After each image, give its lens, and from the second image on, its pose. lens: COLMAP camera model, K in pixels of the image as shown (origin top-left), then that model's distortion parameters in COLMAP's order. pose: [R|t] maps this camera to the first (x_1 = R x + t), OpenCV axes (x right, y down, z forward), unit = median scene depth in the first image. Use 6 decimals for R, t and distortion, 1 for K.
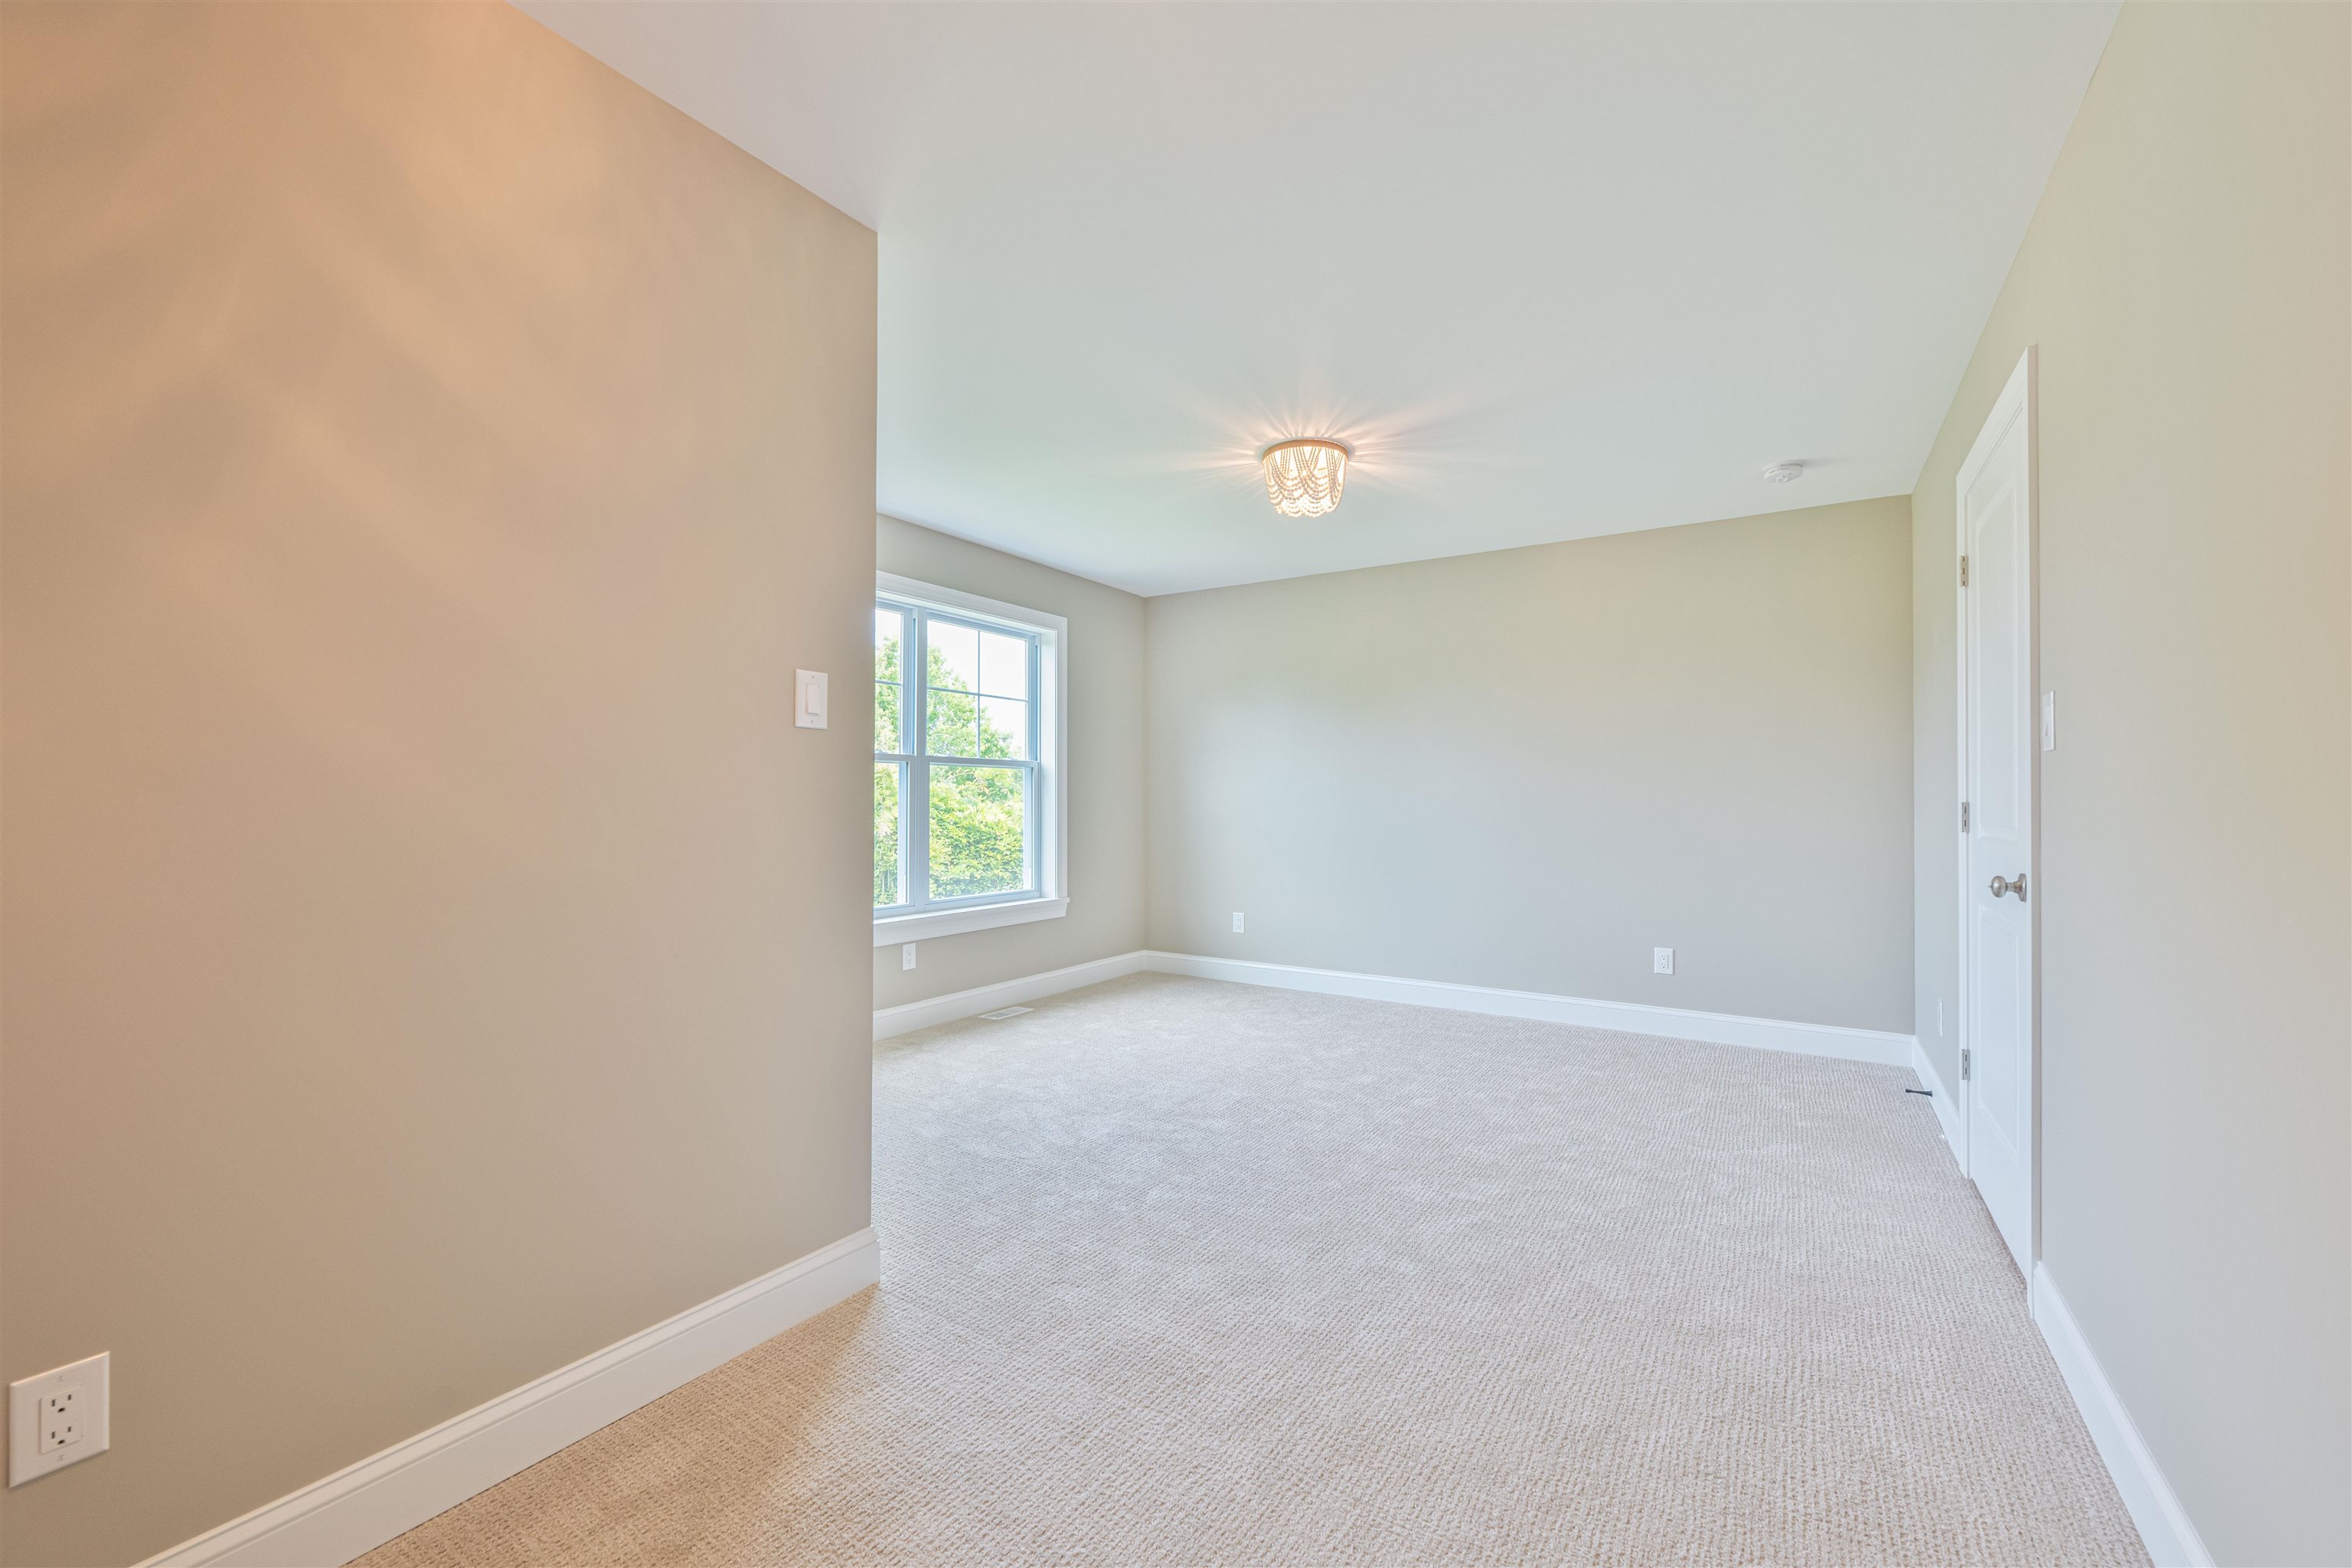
lens RADIAL K [[932.1, 0, 1165.2], [0, 932.1, 783.4], [0, 0, 1]] dist [-0.001468, -0.000360]
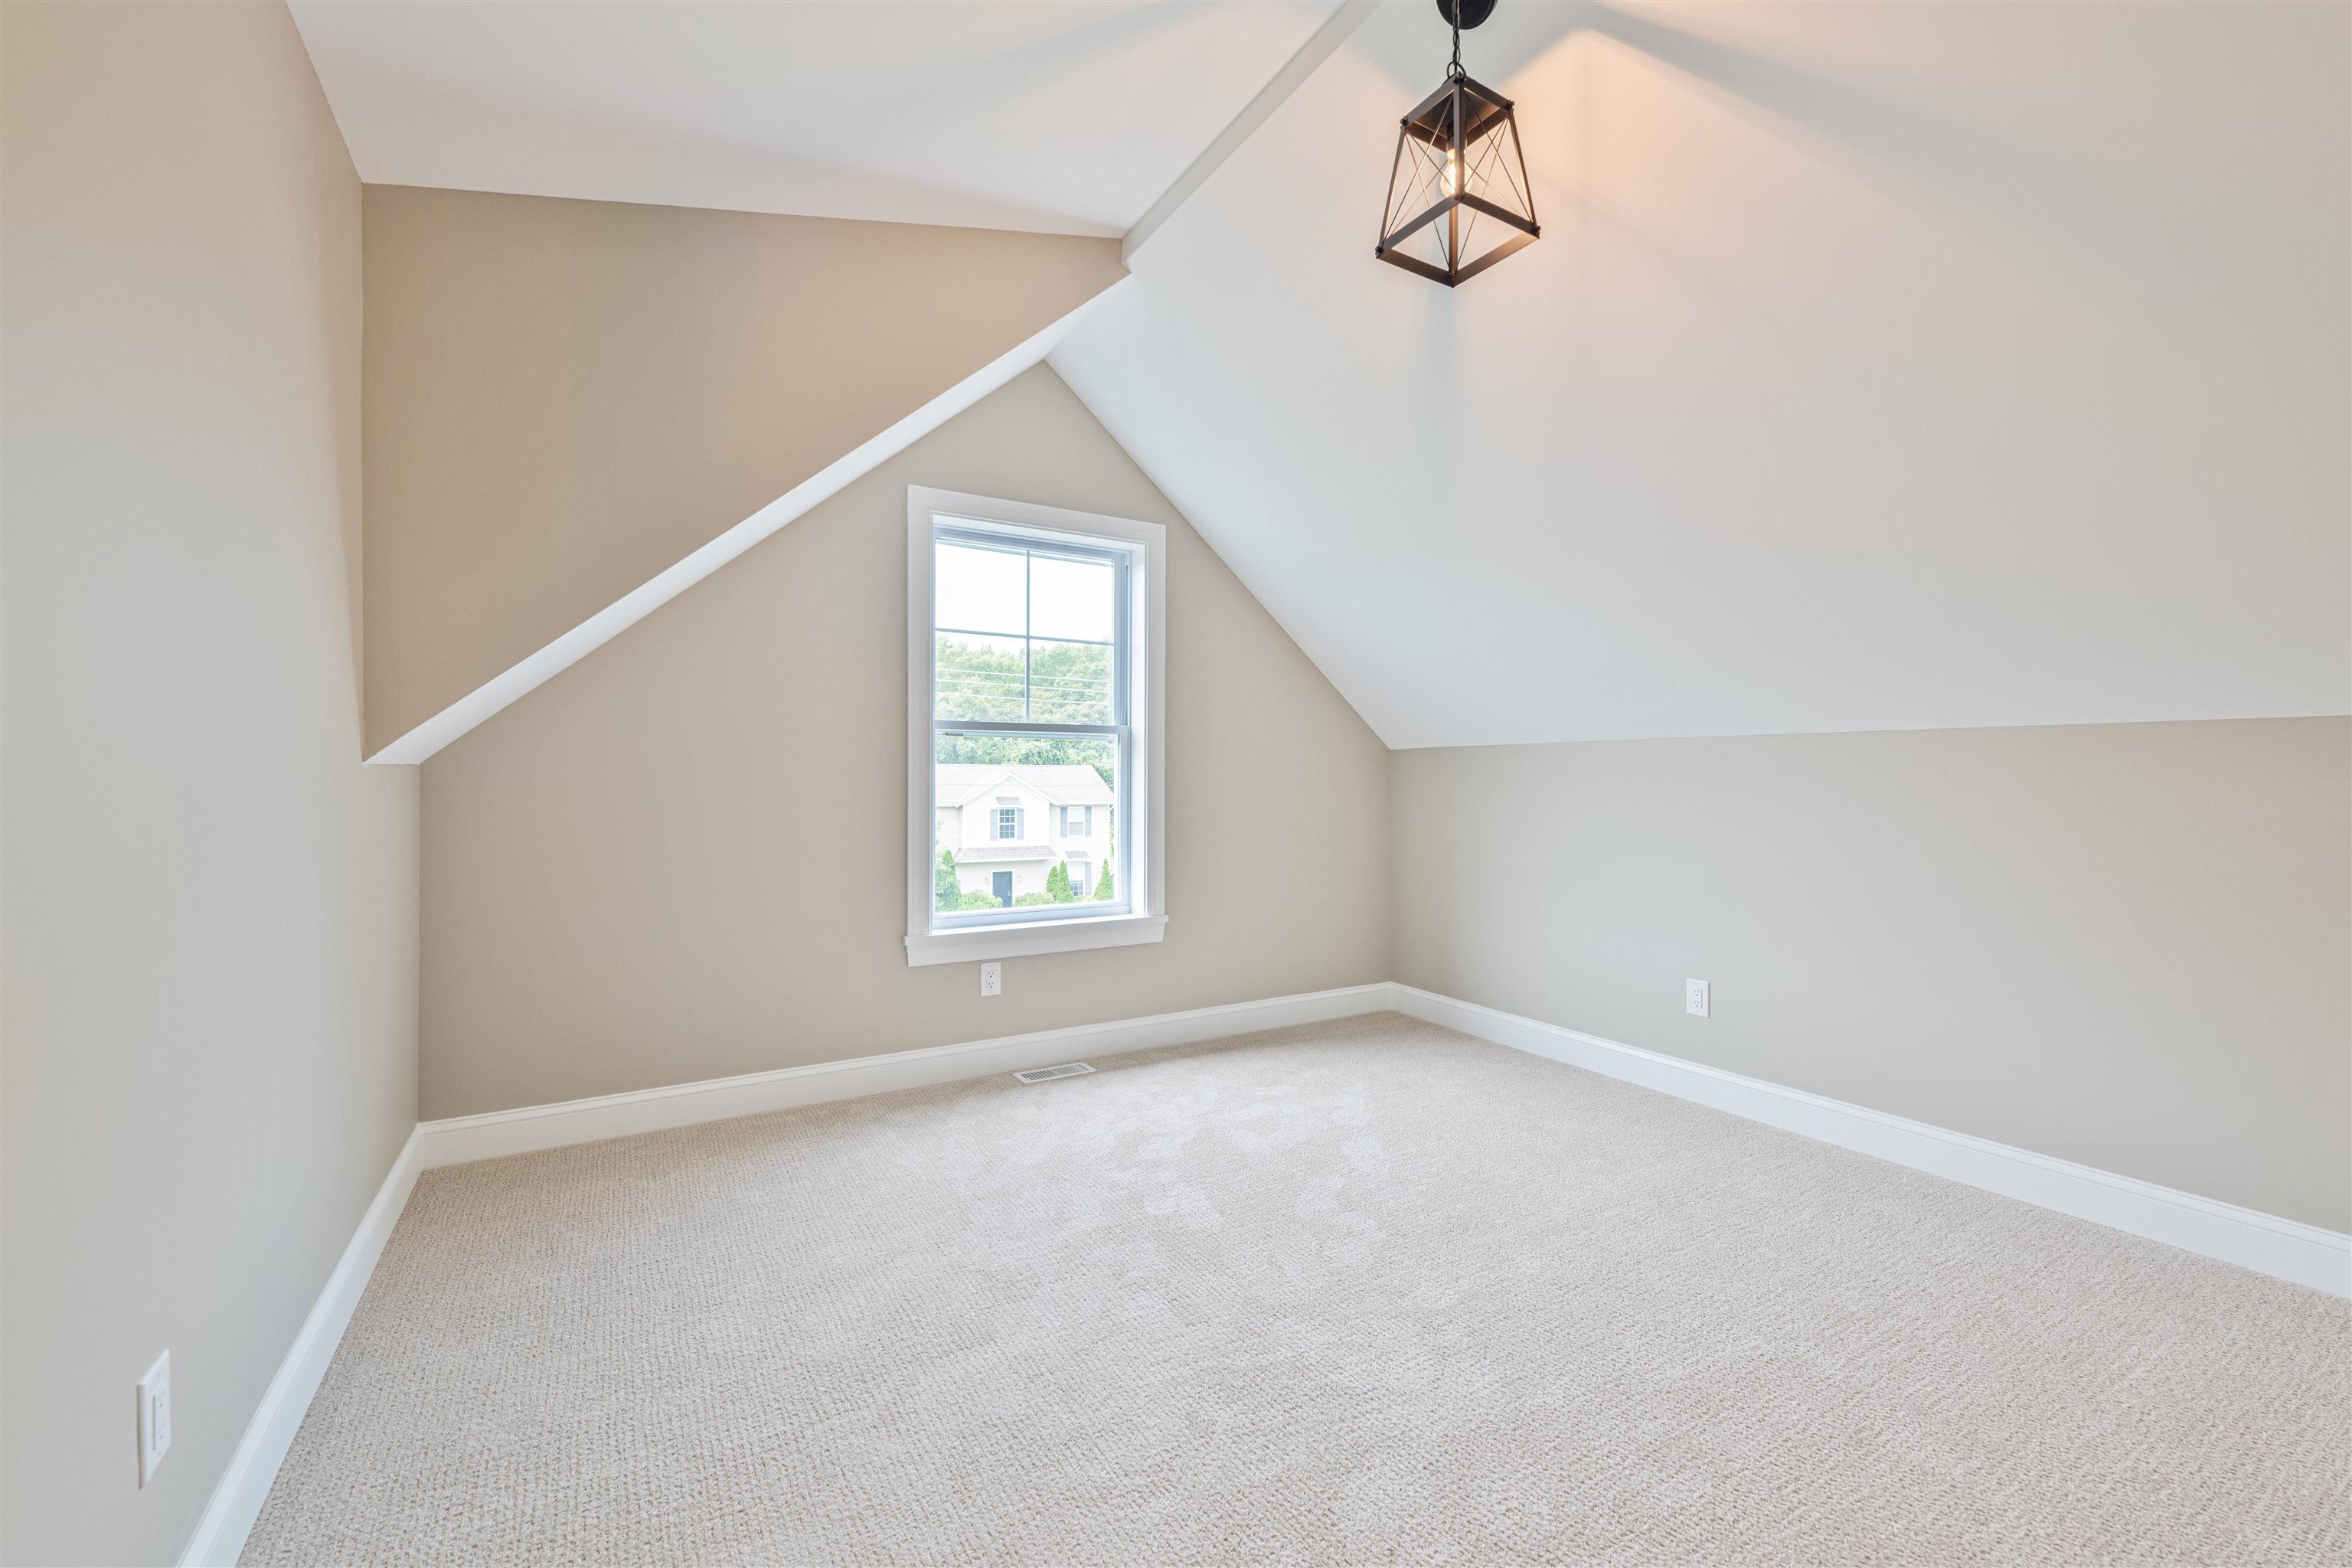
lens RADIAL K [[932.1, 0, 1165.2], [0, 932.1, 783.4], [0, 0, 1]] dist [-0.001468, -0.000360]
pose [[0.896235, -0.008888, -0.443491, 0.211452], [0.013516, 0.999882, 0.007276, 0.016102], [0.443374, -0.012515, 0.896249, 0.358513]]
